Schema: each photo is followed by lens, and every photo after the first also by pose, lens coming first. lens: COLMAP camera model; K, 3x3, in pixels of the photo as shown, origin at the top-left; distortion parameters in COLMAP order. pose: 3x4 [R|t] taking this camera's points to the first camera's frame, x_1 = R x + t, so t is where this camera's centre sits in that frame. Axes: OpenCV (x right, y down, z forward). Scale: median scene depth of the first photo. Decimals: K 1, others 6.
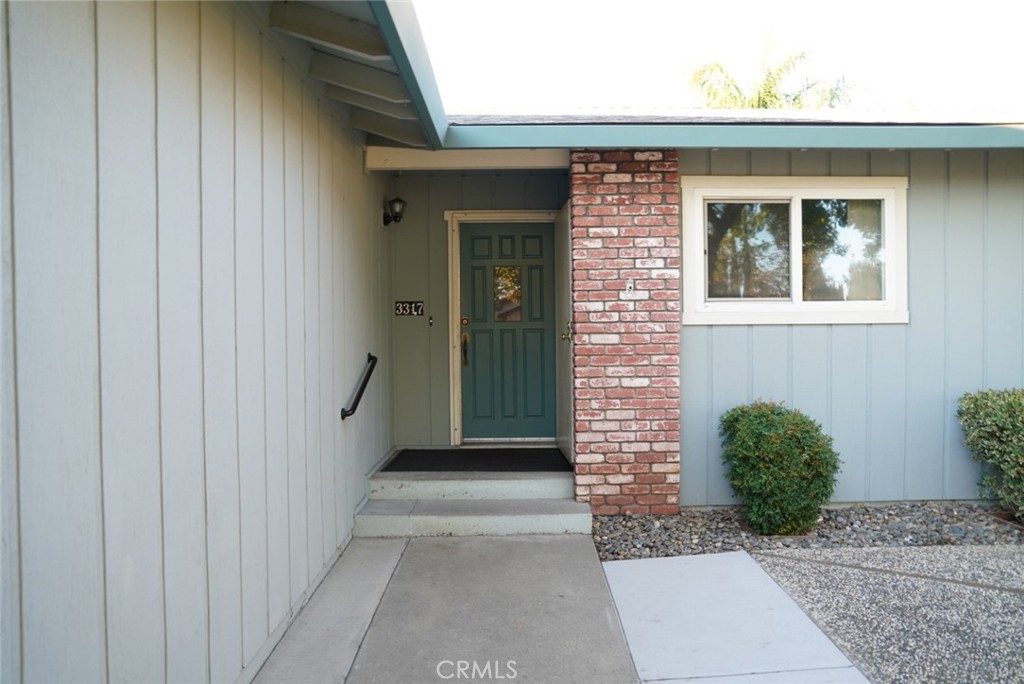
lens RADIAL K [[713.0, 0, 509.9], [0, 713.0, 344.8], [0, 0, 1]] dist [-0.112990, 0.093687]
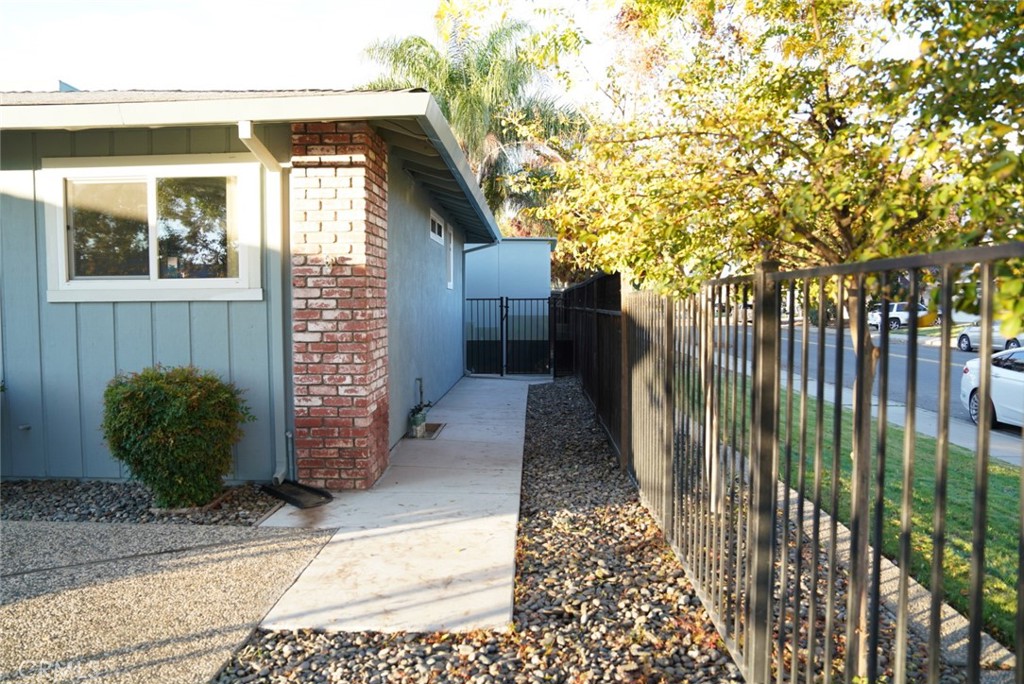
lens RADIAL K [[713.0, 0, 509.9], [0, 713.0, 344.8], [0, 0, 1]] dist [-0.112990, 0.093687]
pose [[0.999289, 0.012443, -0.035594, 1.866521], [-0.011049, 0.999173, 0.039123, -0.025538], [0.036051, -0.038702, 0.998600, 0.057503]]
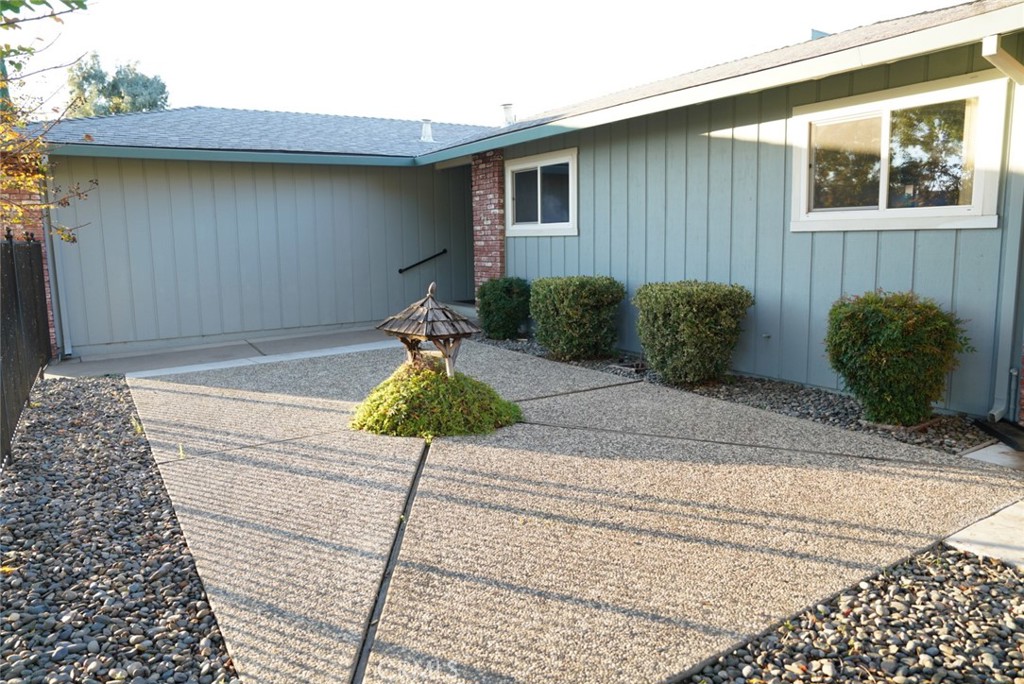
lens RADIAL K [[713.0, 0, 509.9], [0, 713.0, 344.8], [0, 0, 1]] dist [-0.112990, 0.093687]
pose [[0.536018, 0.126437, -0.834685, 1.978130], [-0.004398, 0.989126, 0.147007, -0.021196], [0.844195, -0.075127, 0.530745, -0.083943]]
